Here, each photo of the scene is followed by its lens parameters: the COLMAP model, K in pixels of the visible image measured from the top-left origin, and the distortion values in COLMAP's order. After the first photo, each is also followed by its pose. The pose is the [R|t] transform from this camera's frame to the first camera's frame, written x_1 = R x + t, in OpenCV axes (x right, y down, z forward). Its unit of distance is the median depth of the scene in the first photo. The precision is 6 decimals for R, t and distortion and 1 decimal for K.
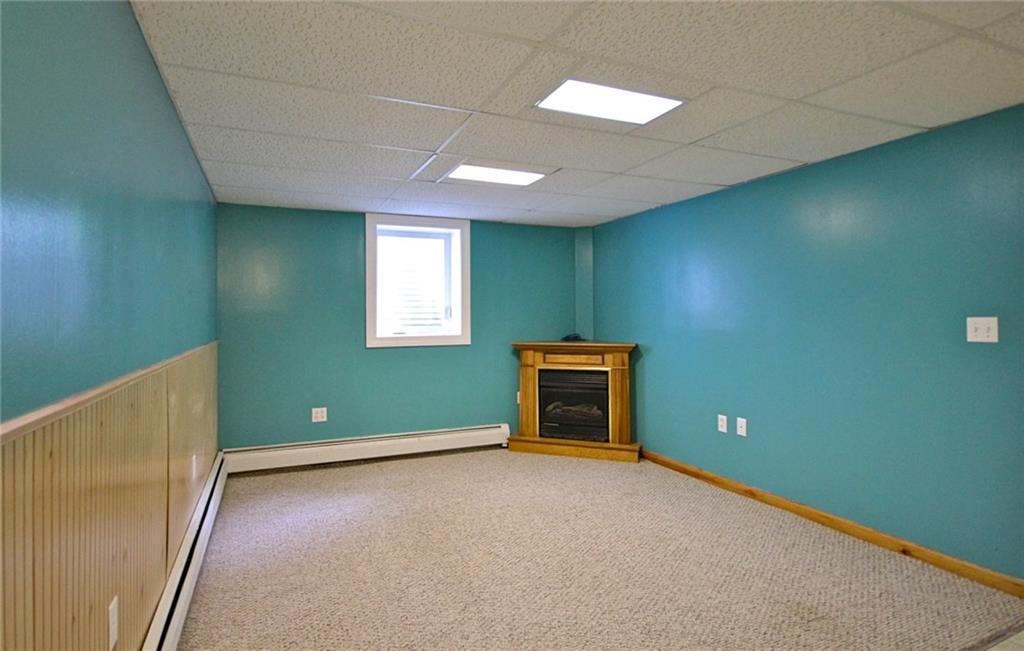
lens RADIAL K [[526.5, 0, 496.0], [0, 526.5, 312.4], [0, 0, 1]] dist [-0.002394, 0.000655]
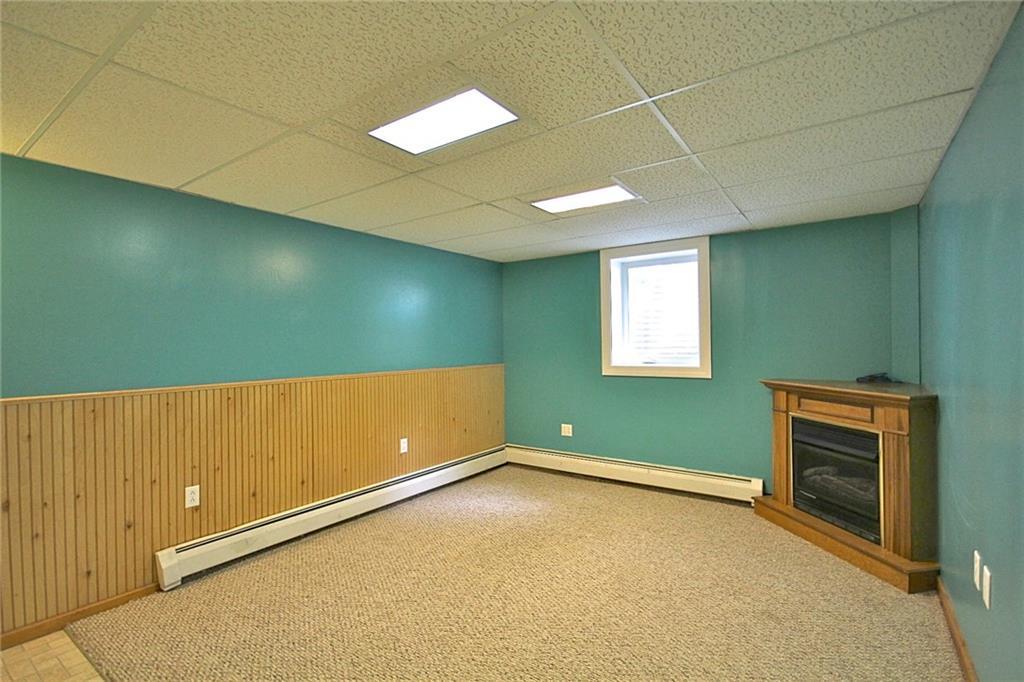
lens RADIAL K [[477.3, 0, 511.3], [0, 477.3, 345.5], [0, 0, 1]] dist [0.001582, -0.000085]
pose [[0.520165, 0.005091, -0.854051, 0.498455], [0.017746, 0.999702, 0.016767, -0.014013], [0.853882, -0.023877, 0.519919, 0.336535]]
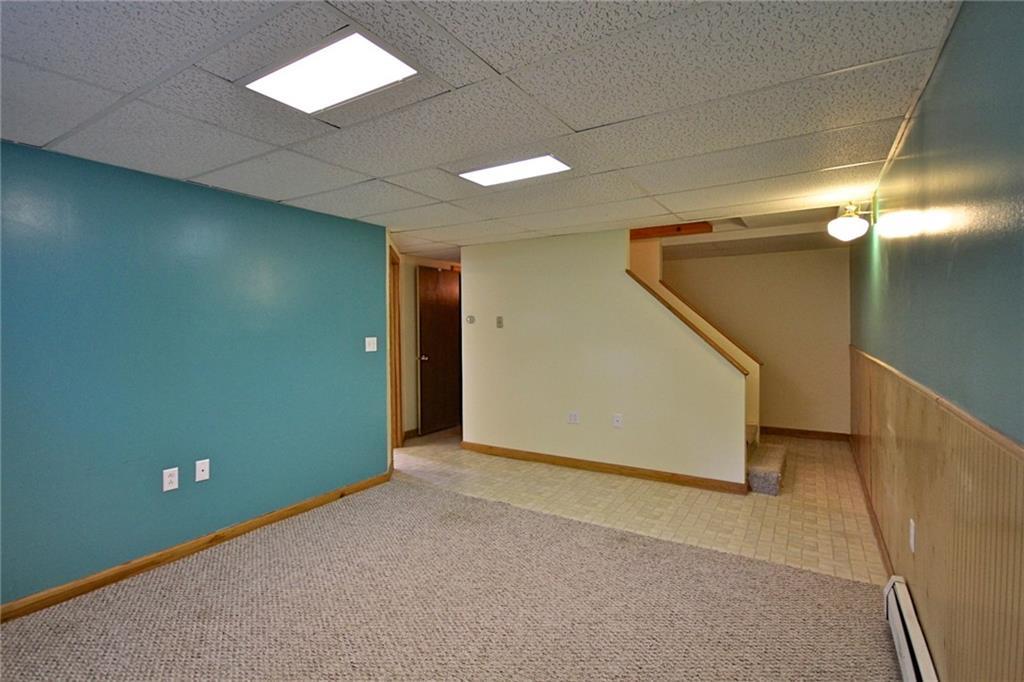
lens RADIAL K [[467.0, 0, 508.7], [0, 467.0, 339.5], [0, 0, 1]] dist [0.002463, 0.000179]
pose [[-0.554879, -0.012001, 0.831845, -0.362551], [0.002053, 0.999873, 0.015795, -0.005162], [-0.831929, 0.010472, -0.554783, 0.829195]]
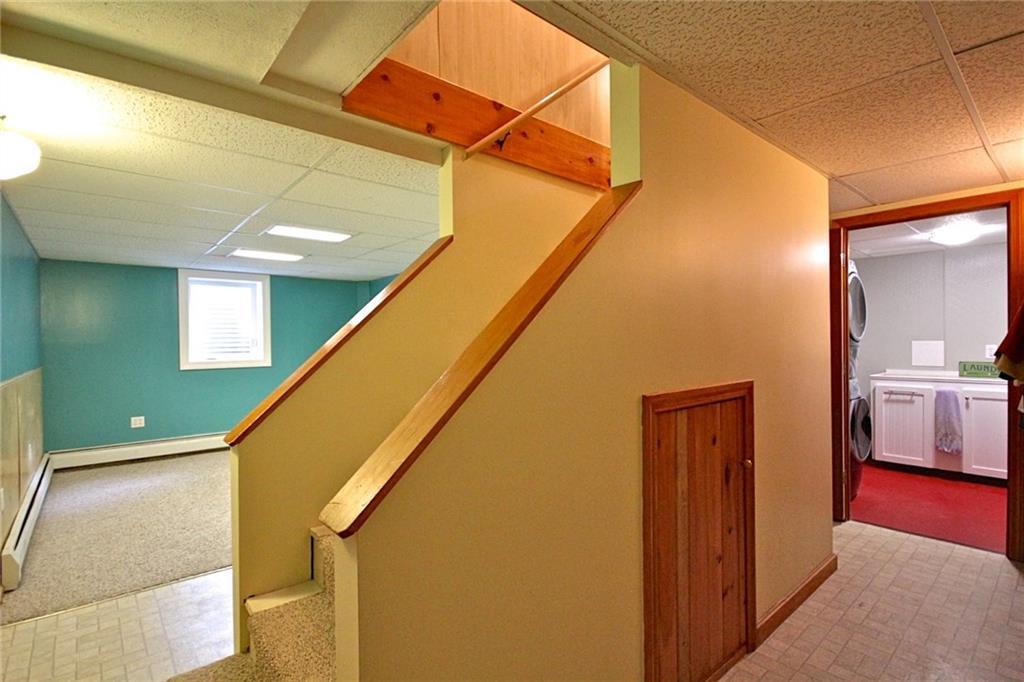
lens RADIAL K [[479.2, 0, 511.0], [0, 479.2, 345.7], [0, 0, 1]] dist [0.017972, -0.015603]
pose [[0.952697, -0.004070, 0.303895, 0.181429], [-0.001467, 0.999837, 0.017991, -0.018209], [-0.303918, -0.017586, 0.952536, -0.411381]]
